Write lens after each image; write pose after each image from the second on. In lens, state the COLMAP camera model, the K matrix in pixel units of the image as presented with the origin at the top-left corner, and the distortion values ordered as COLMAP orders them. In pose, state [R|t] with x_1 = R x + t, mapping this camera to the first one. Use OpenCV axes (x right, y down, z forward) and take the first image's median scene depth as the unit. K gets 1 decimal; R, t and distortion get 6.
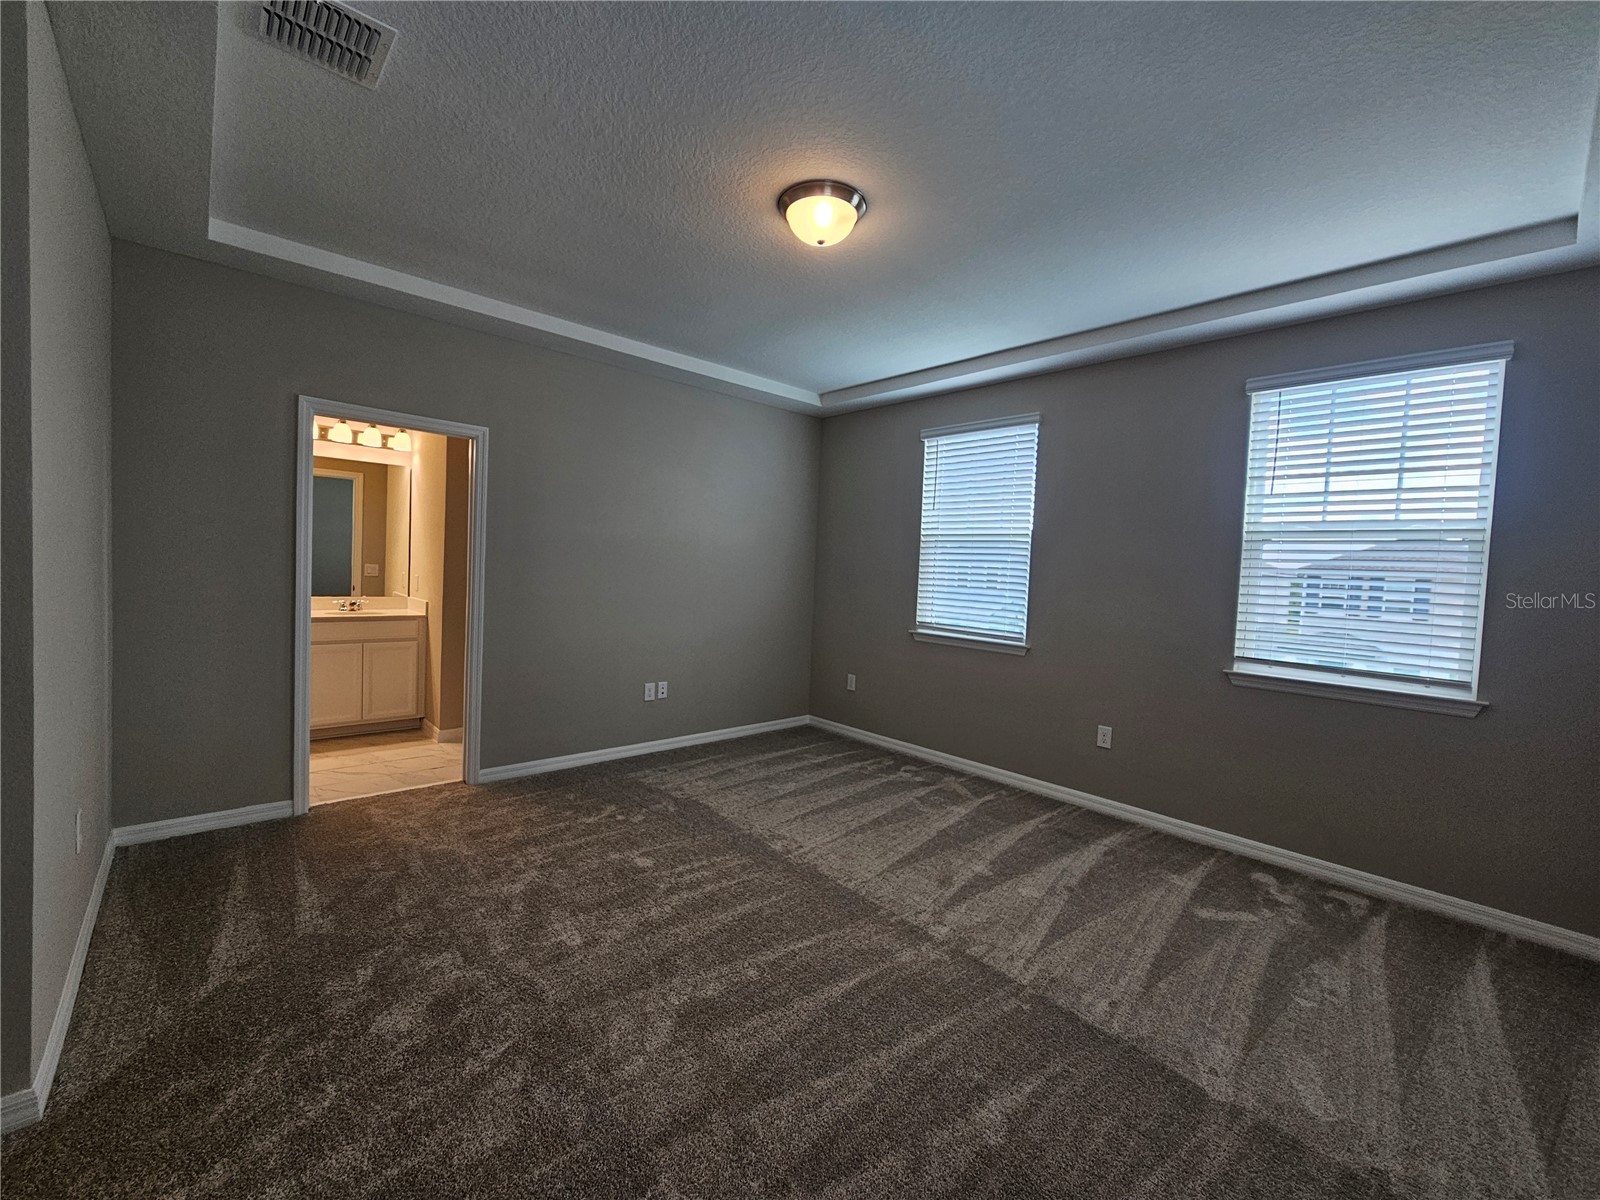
lens RADIAL K [[669.1, 0, 793.4], [0, 669.1, 602.5], [0, 0, 1]] dist [-0.002208, -0.000870]
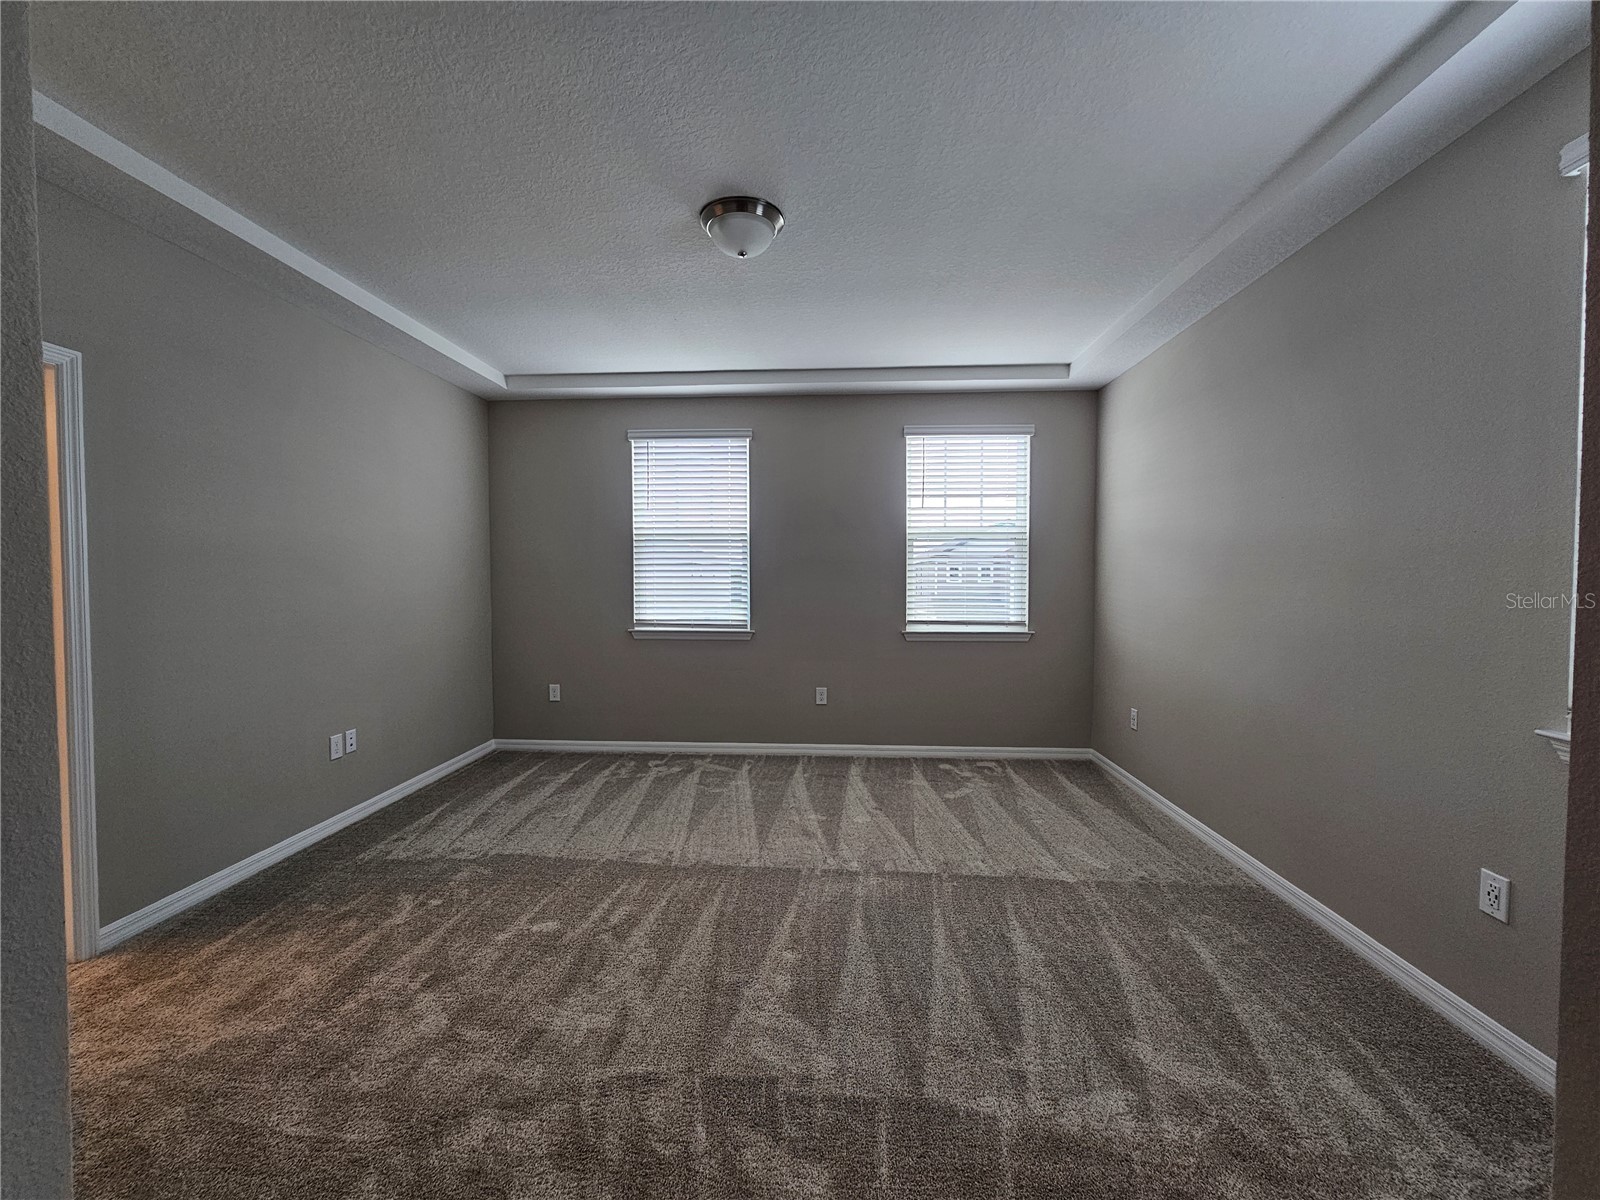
lens RADIAL K [[669.1, 0, 793.4], [0, 669.1, 602.5], [0, 0, 1]] dist [-0.002208, -0.000870]
pose [[0.704970, -0.069967, 0.705778, -0.478649], [0.067987, 0.997206, 0.030948, -0.017061], [-0.705971, 0.026166, 0.707757, 0.153562]]
